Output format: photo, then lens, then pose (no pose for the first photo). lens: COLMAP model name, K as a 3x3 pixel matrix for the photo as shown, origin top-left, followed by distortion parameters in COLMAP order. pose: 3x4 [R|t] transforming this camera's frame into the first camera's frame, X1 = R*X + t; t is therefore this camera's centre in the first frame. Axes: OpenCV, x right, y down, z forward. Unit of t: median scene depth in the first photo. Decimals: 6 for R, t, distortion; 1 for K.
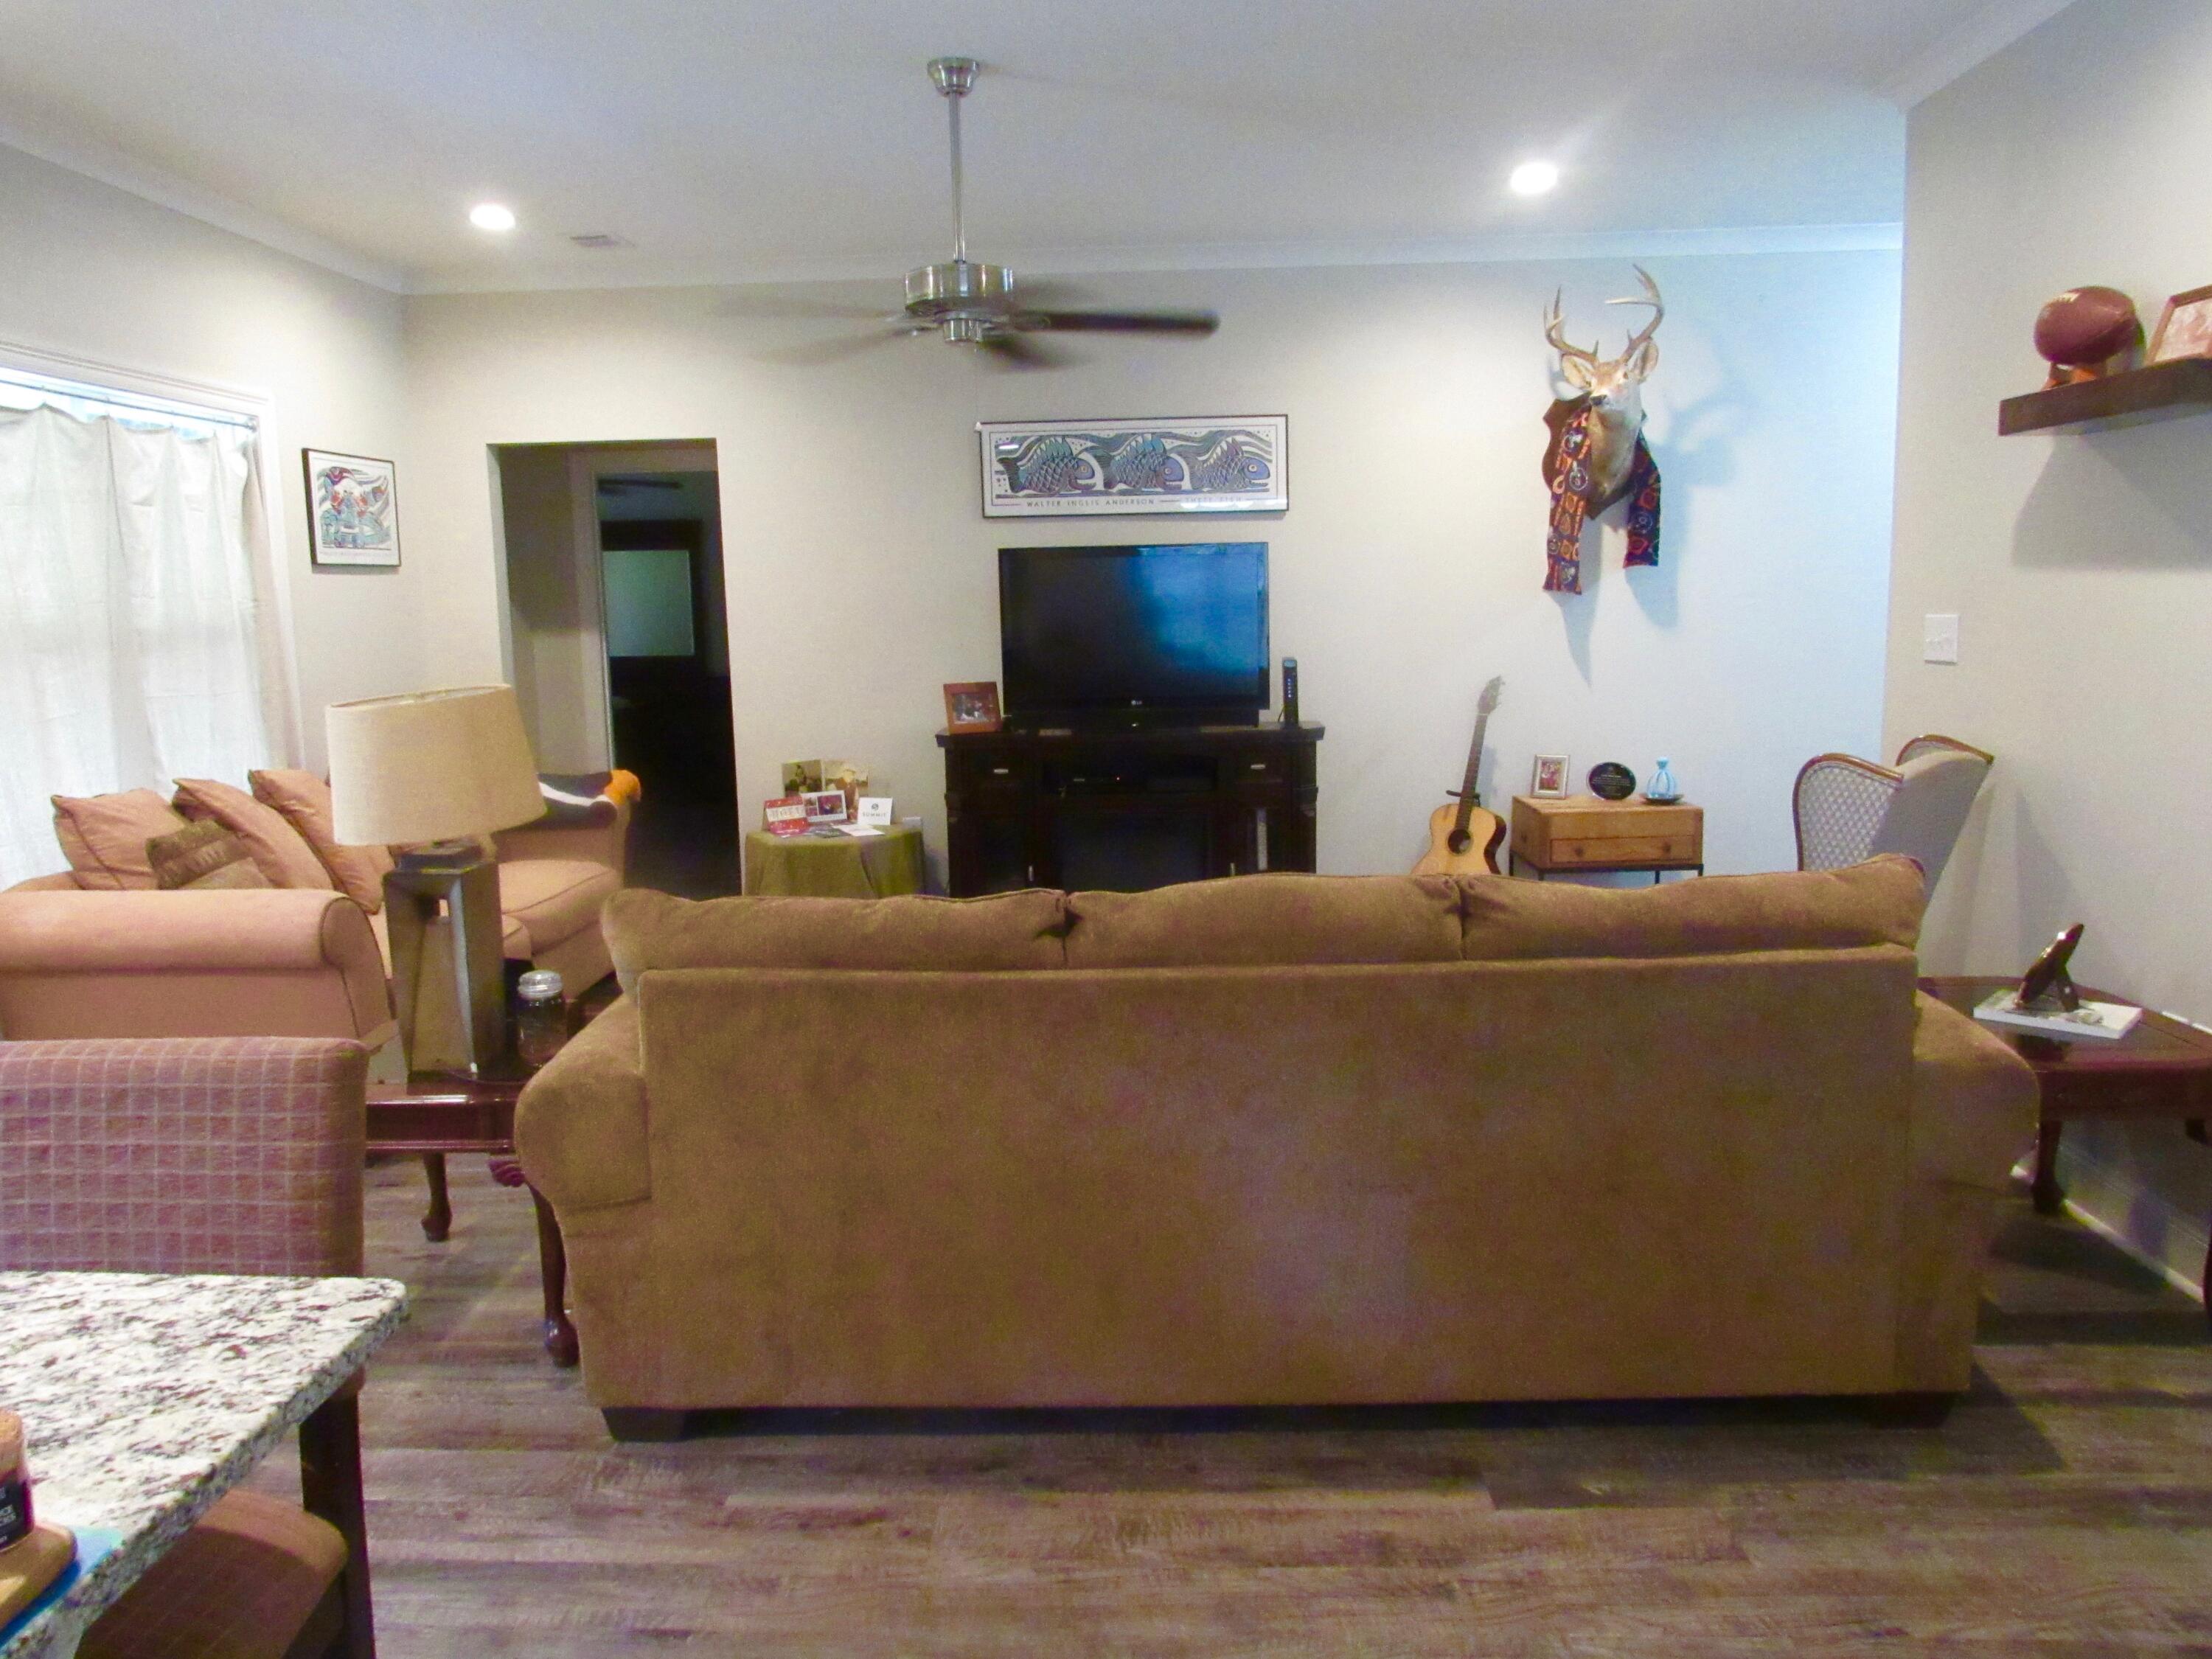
lens RADIAL K [[1572.7, 0, 1108.7], [0, 1572.7, 827.7], [0, 0, 1]] dist [-0.010492, -0.004997]
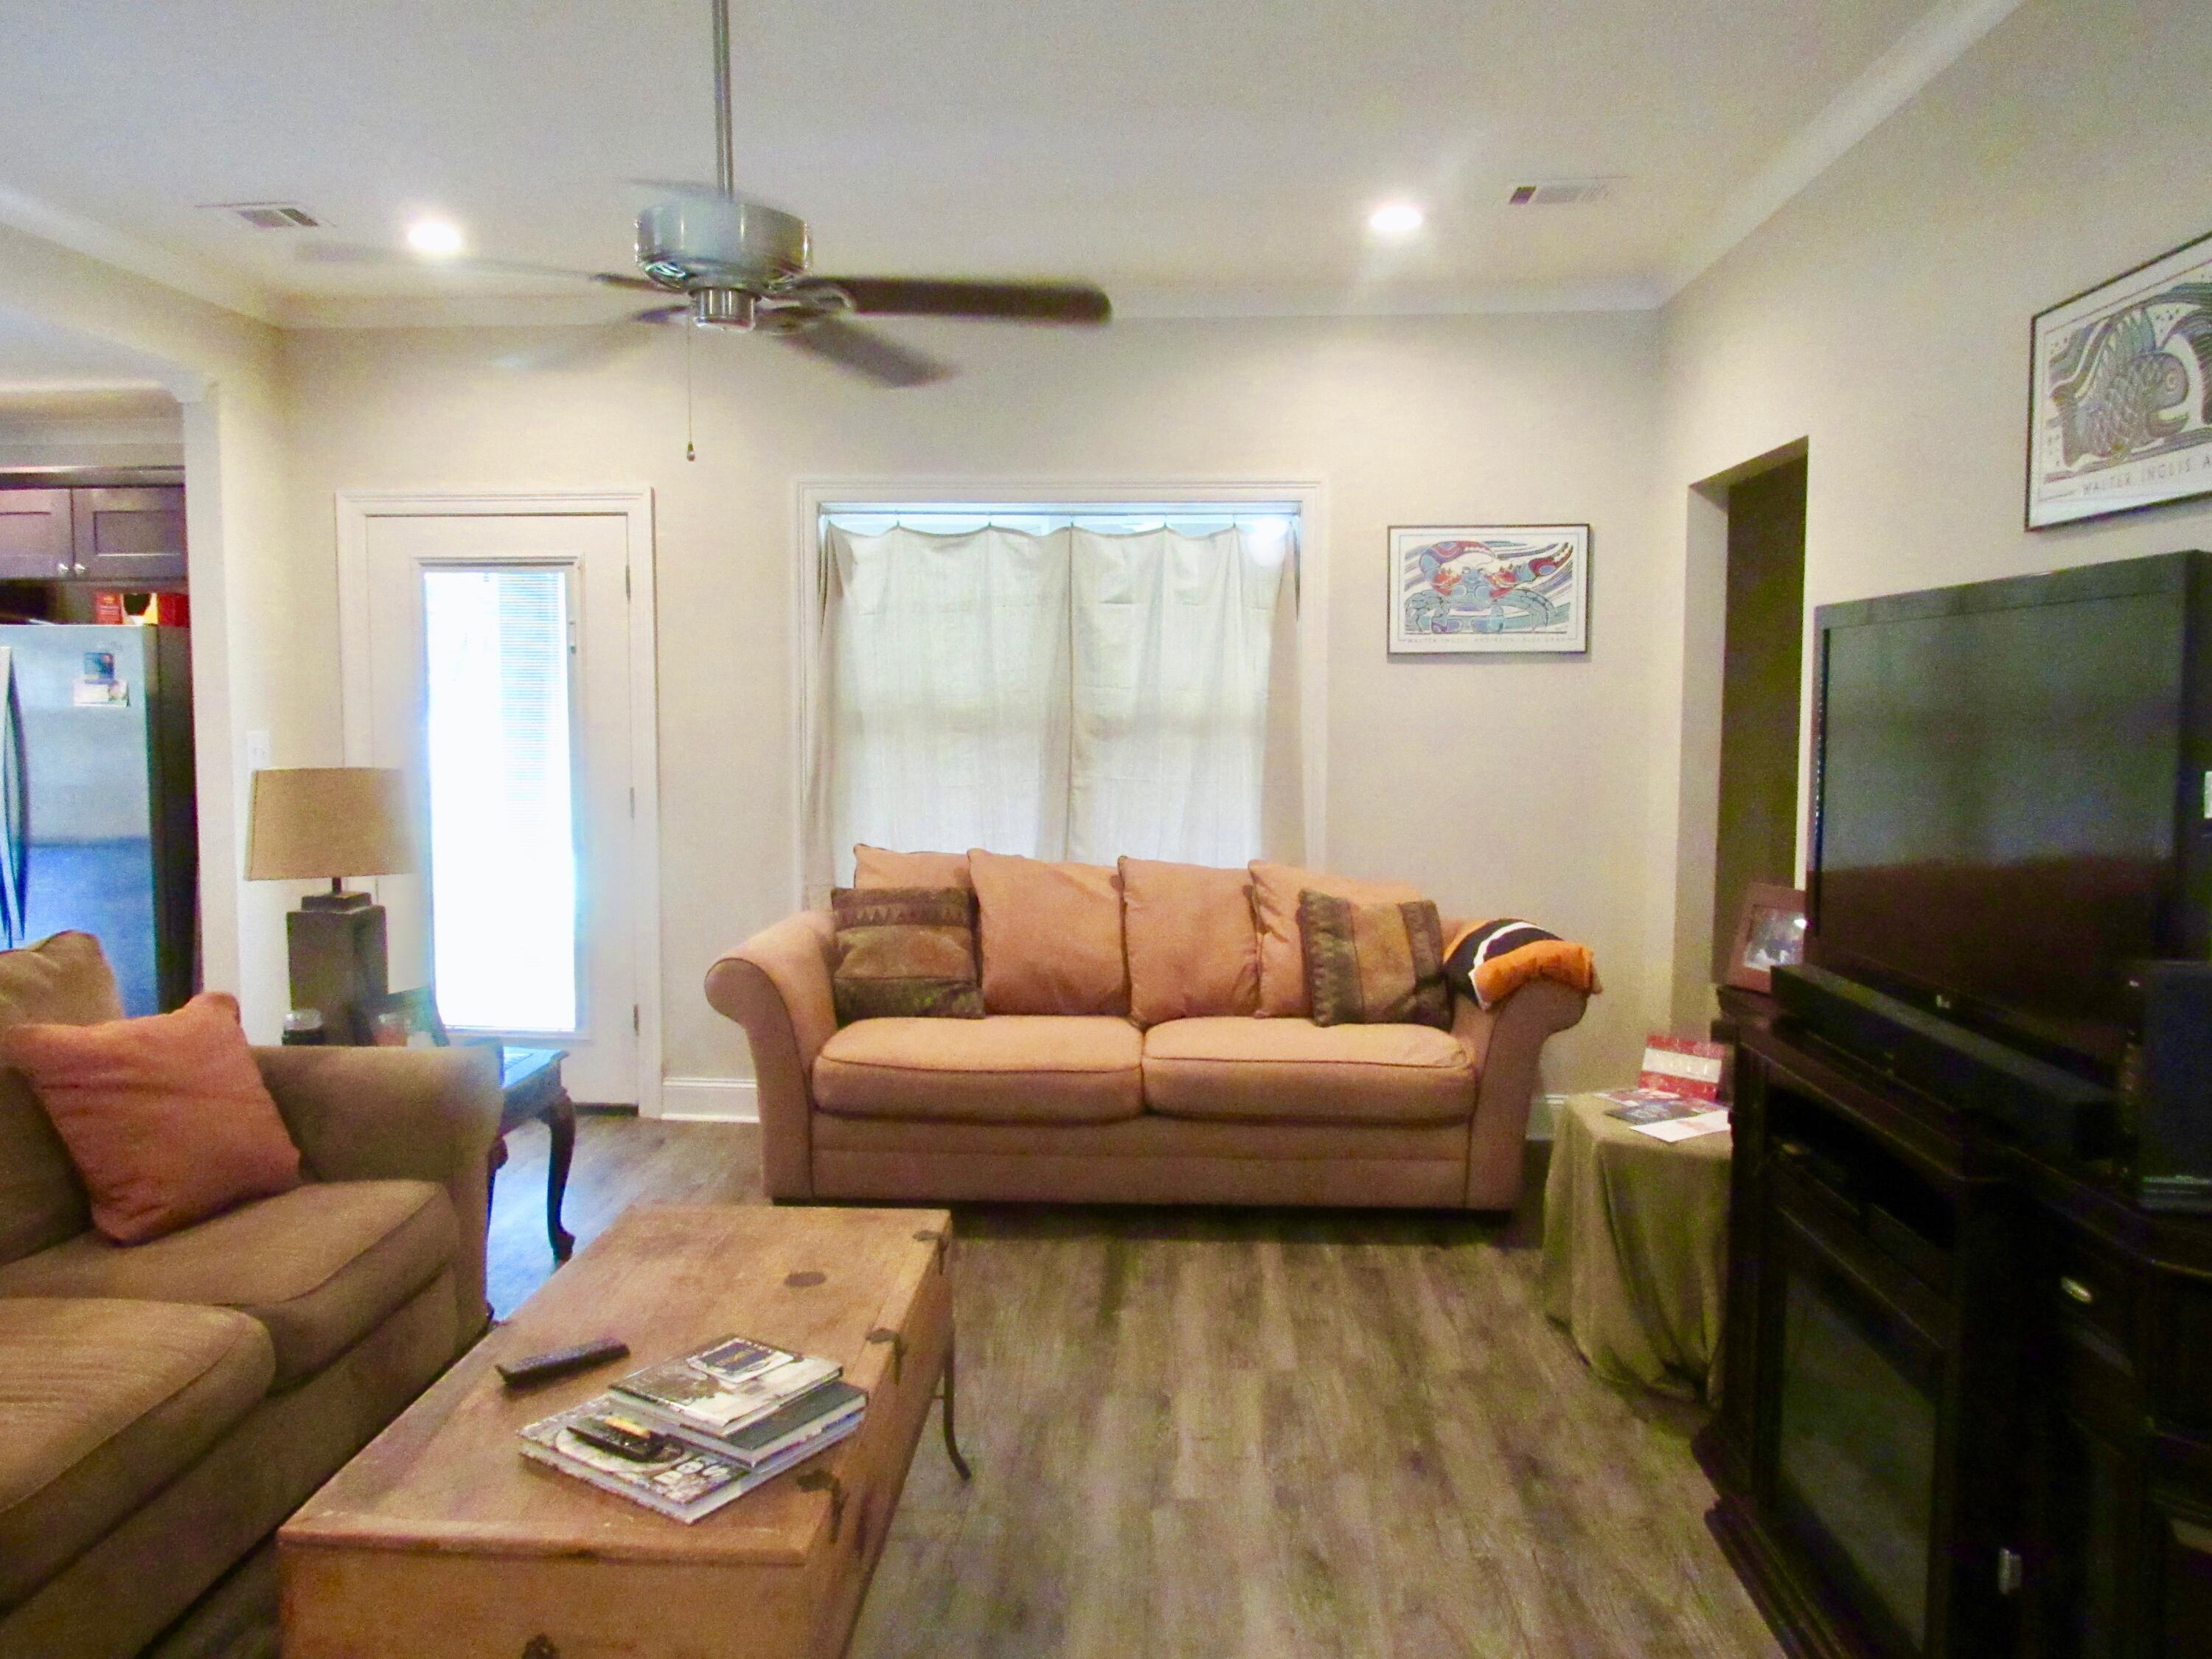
lens RADIAL K [[1572.7, 0, 1095.4], [0, 1572.7, 821.9], [0, 0, 1]] dist [-0.010492, -0.004997]
pose [[-0.018705, 0.098053, -0.995005, 0.407486], [-0.150115, 0.983623, 0.099754, -0.135950], [0.988492, 0.151231, -0.003679, 0.842994]]
